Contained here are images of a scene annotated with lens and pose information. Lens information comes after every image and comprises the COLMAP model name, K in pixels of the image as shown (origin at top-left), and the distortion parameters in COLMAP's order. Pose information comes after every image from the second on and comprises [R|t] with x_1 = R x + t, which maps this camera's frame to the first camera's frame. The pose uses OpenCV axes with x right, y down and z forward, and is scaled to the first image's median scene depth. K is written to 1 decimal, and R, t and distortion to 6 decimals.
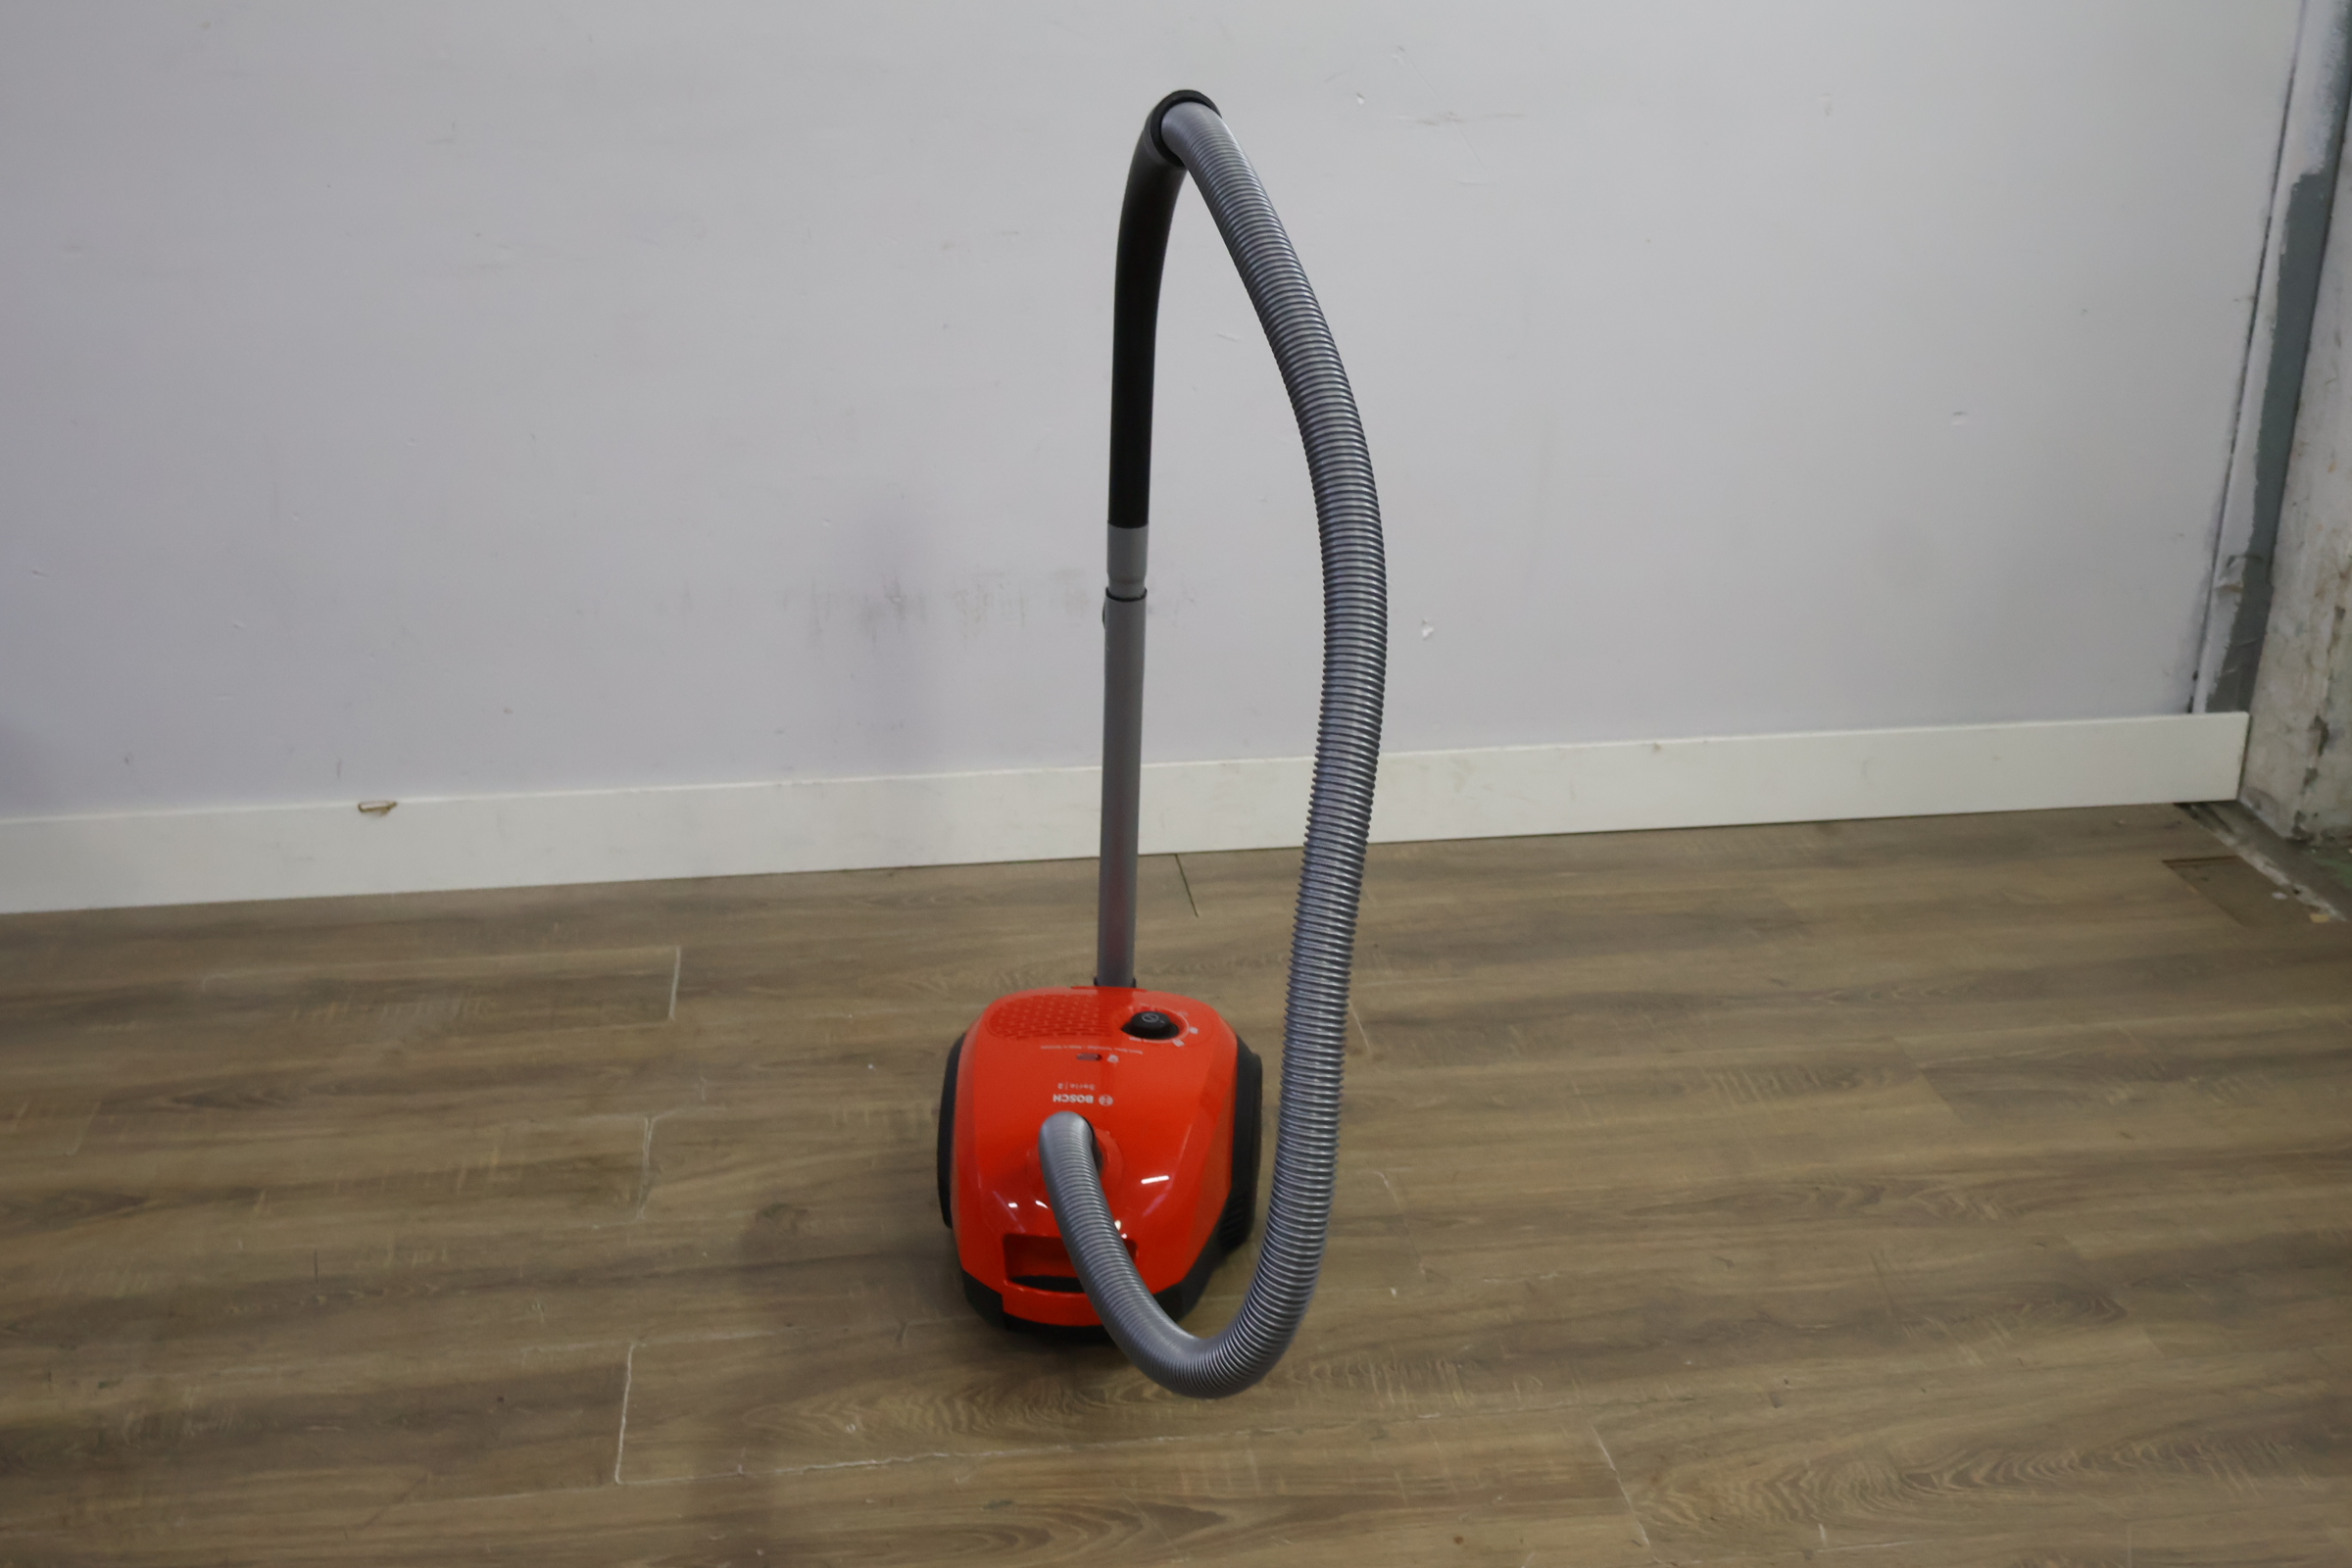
lens RADIAL K [[2523.8, 0, 1167.1], [0, 2523.8, 781.8], [0, 0, 1]] dist [-0.012702, 0.000000]
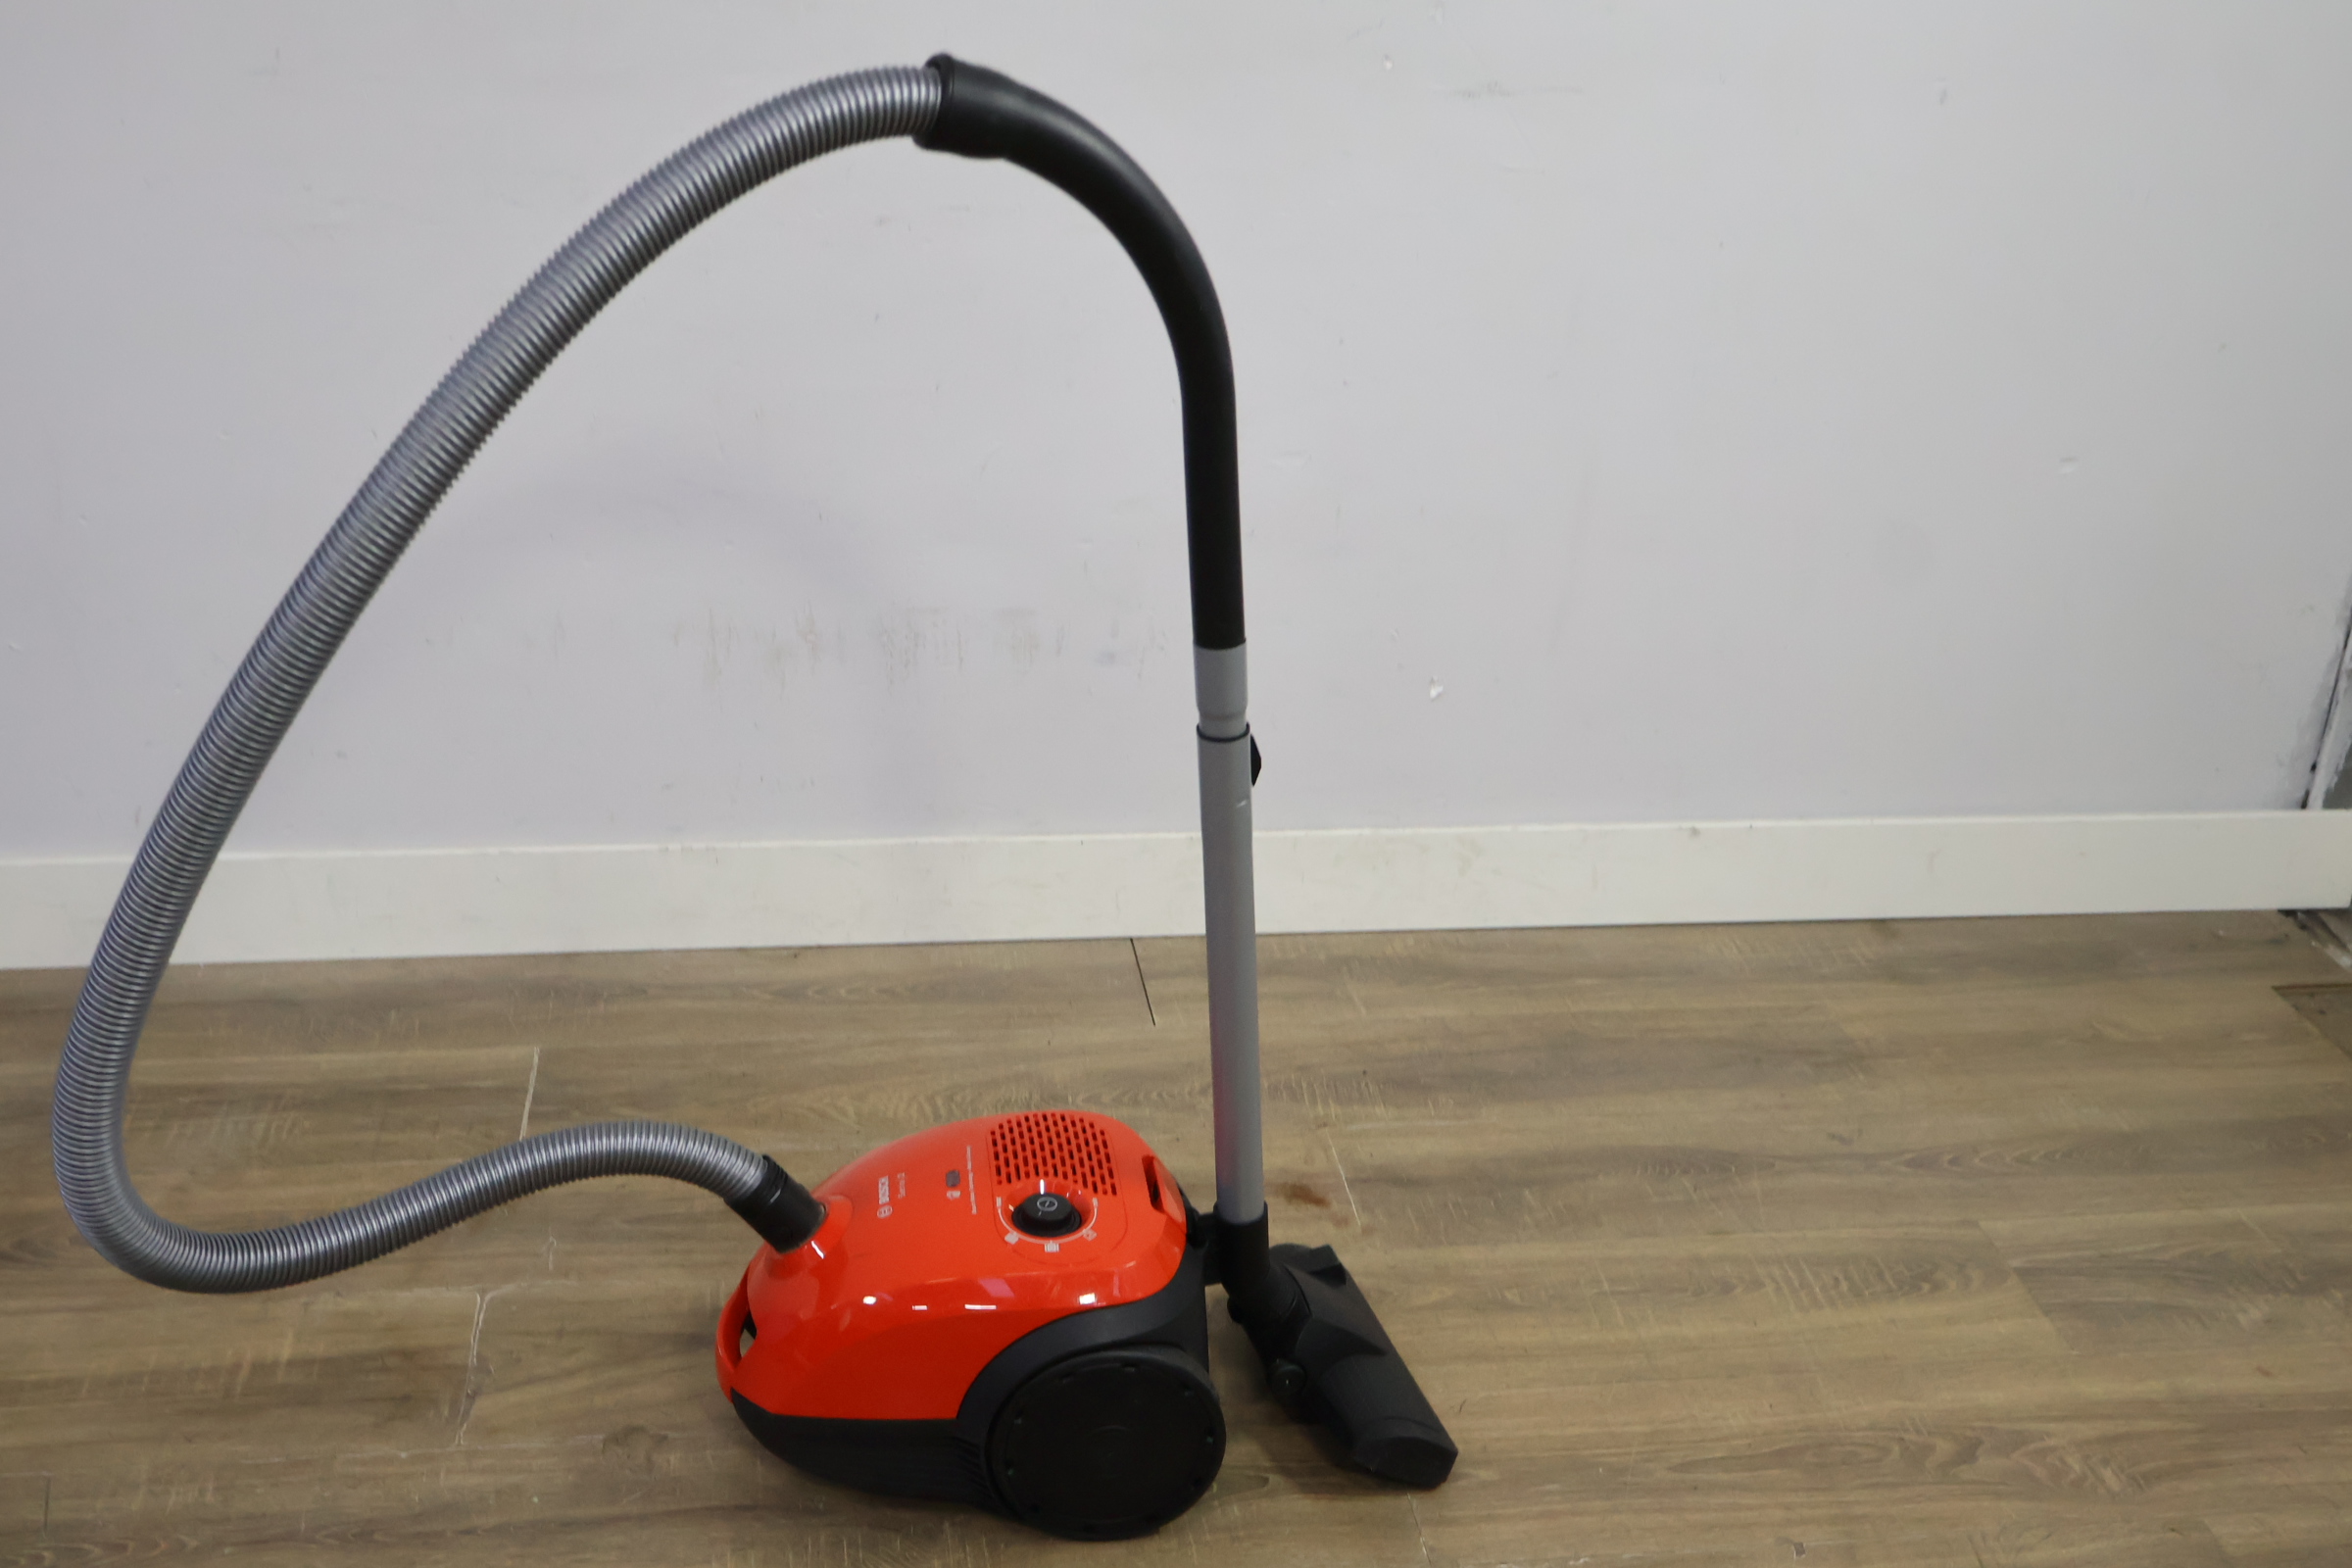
lens RADIAL K [[2523.8, 0, 1165.1], [0, 2523.8, 794.1], [0, 0, 1]] dist [-0.012702, 0.000000]
pose [[0.999111, 0.034978, 0.023545, -0.008271], [-0.036019, 0.998321, 0.045354, -0.072061], [-0.021919, -0.046161, 0.998693, 0.179112]]
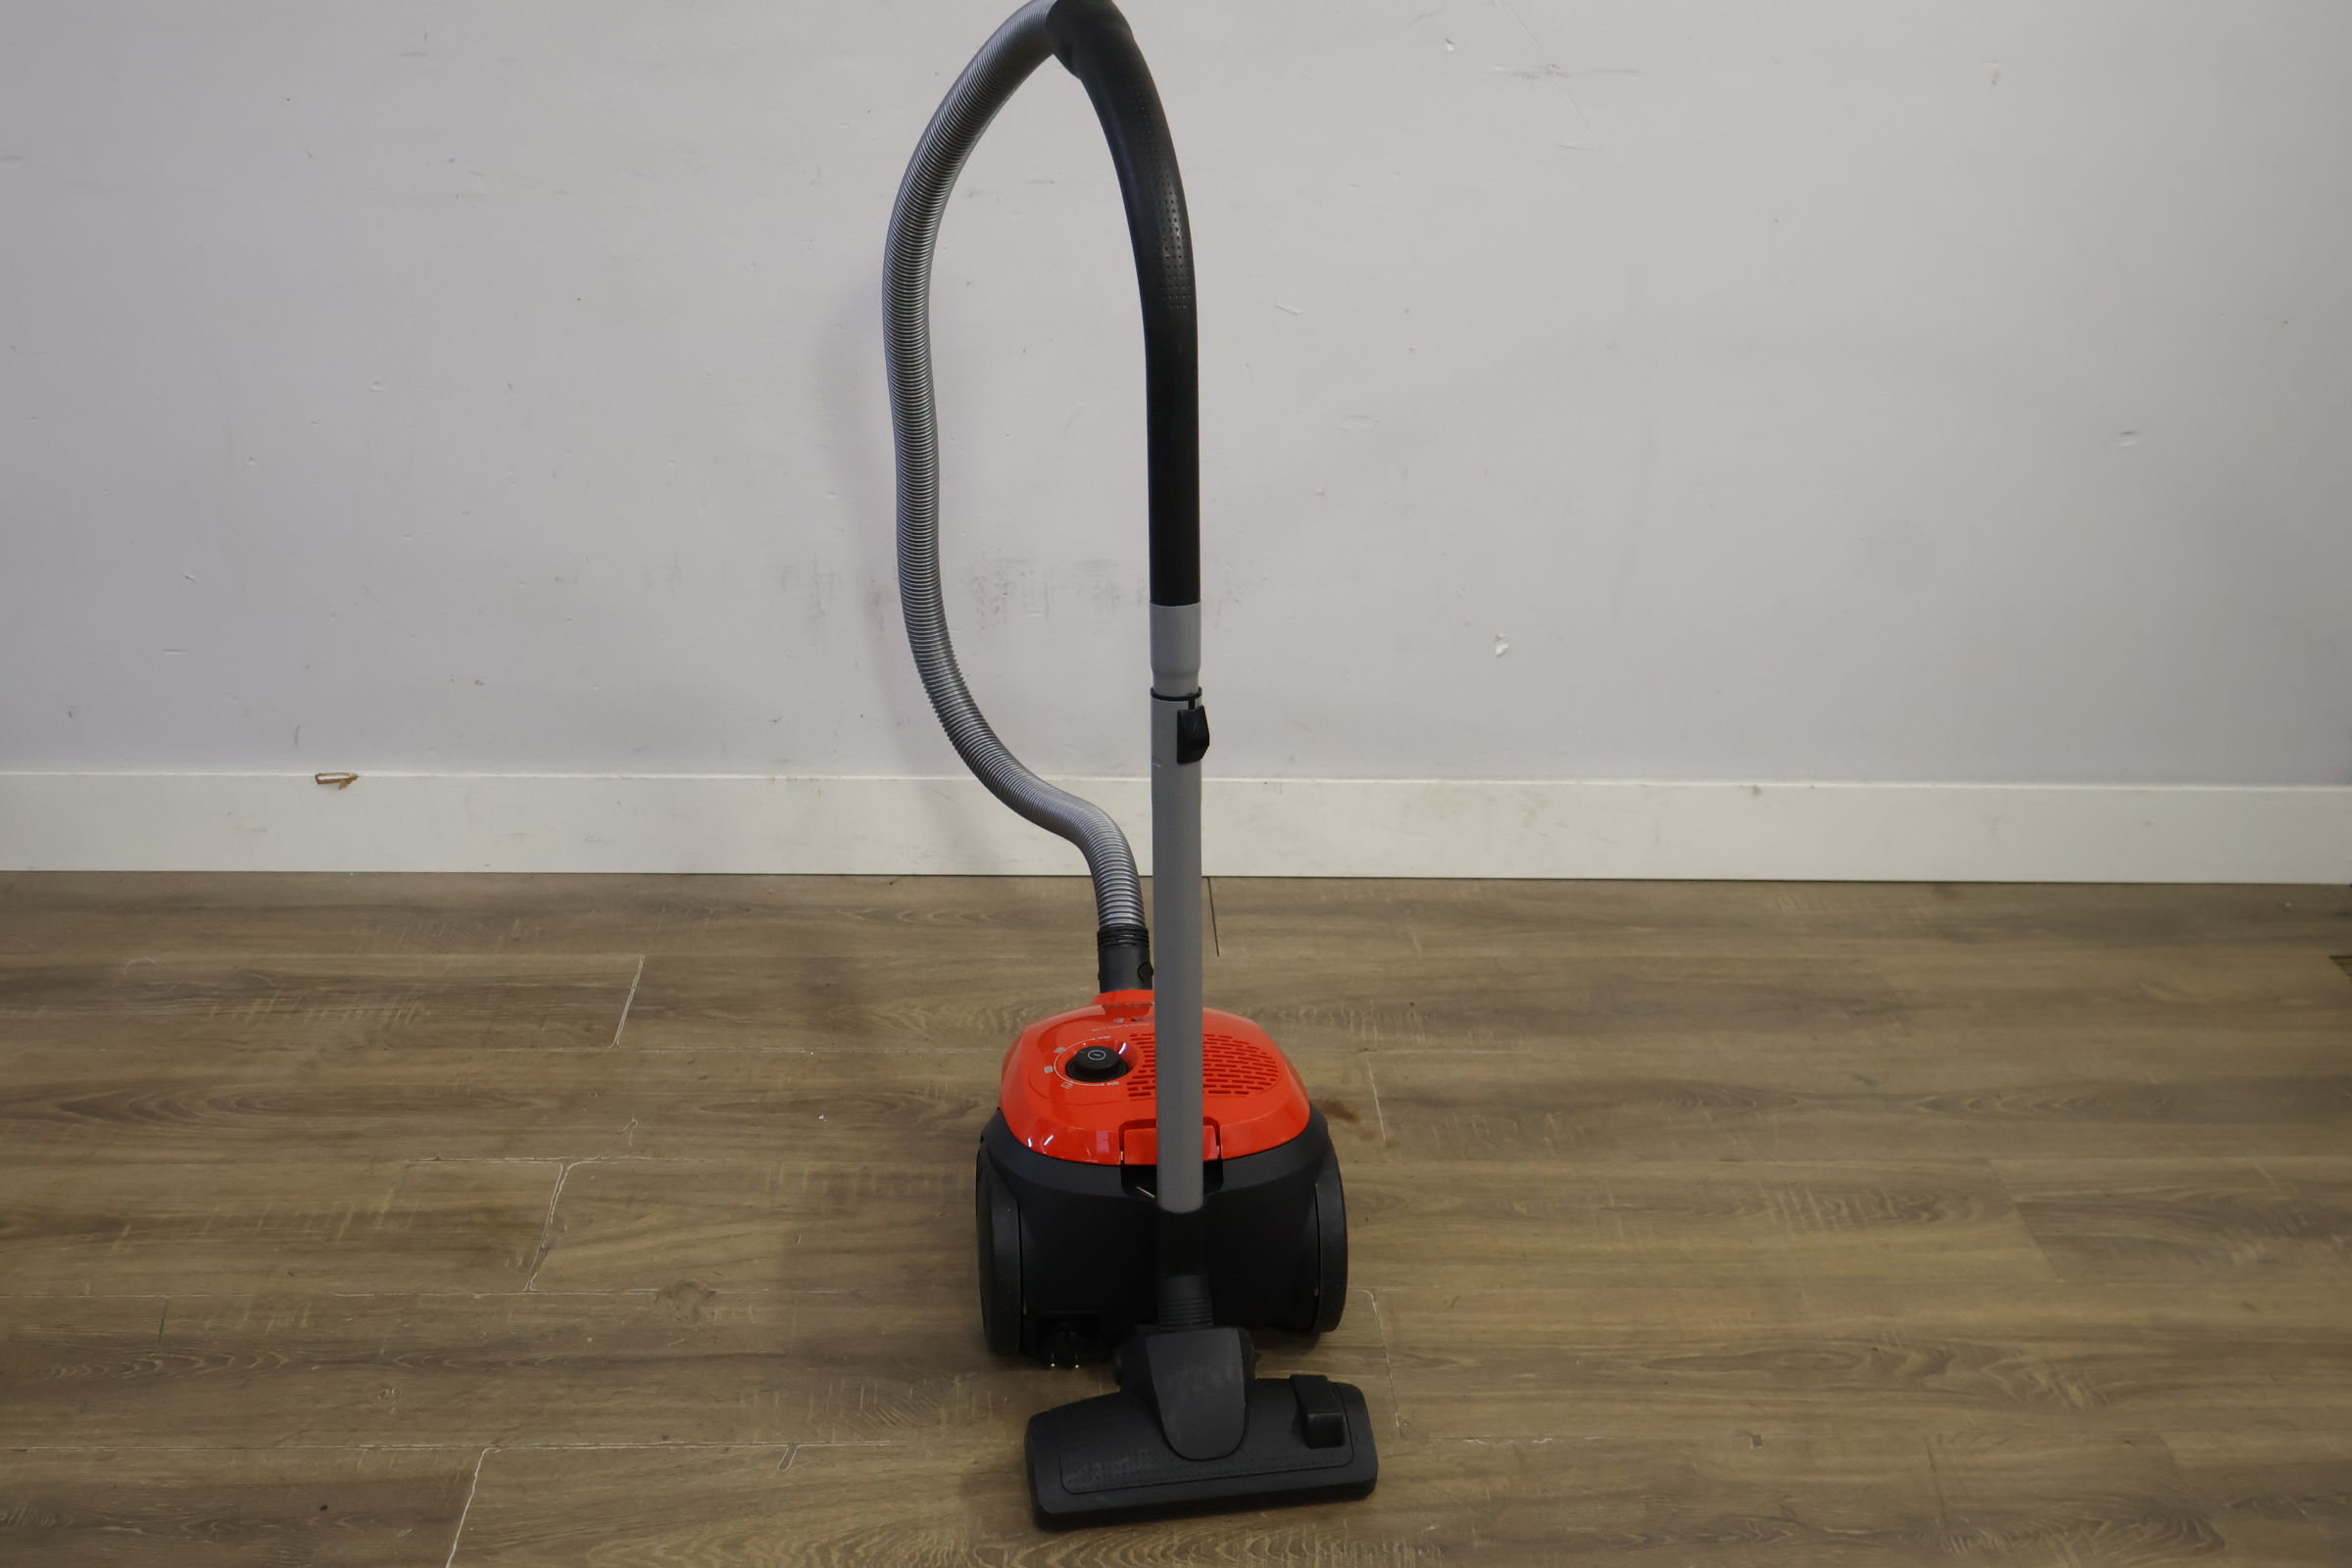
lens RADIAL K [[2523.8, 0, 1170.0], [0, 2523.8, 788.6], [0, 0, 1]] dist [-0.012702, 0.000000]
pose [[0.995694, 0.059292, -0.071265, 0.063420], [-0.056435, 0.997545, 0.041460, -0.048214], [0.073548, -0.037259, 0.996595, 0.121857]]
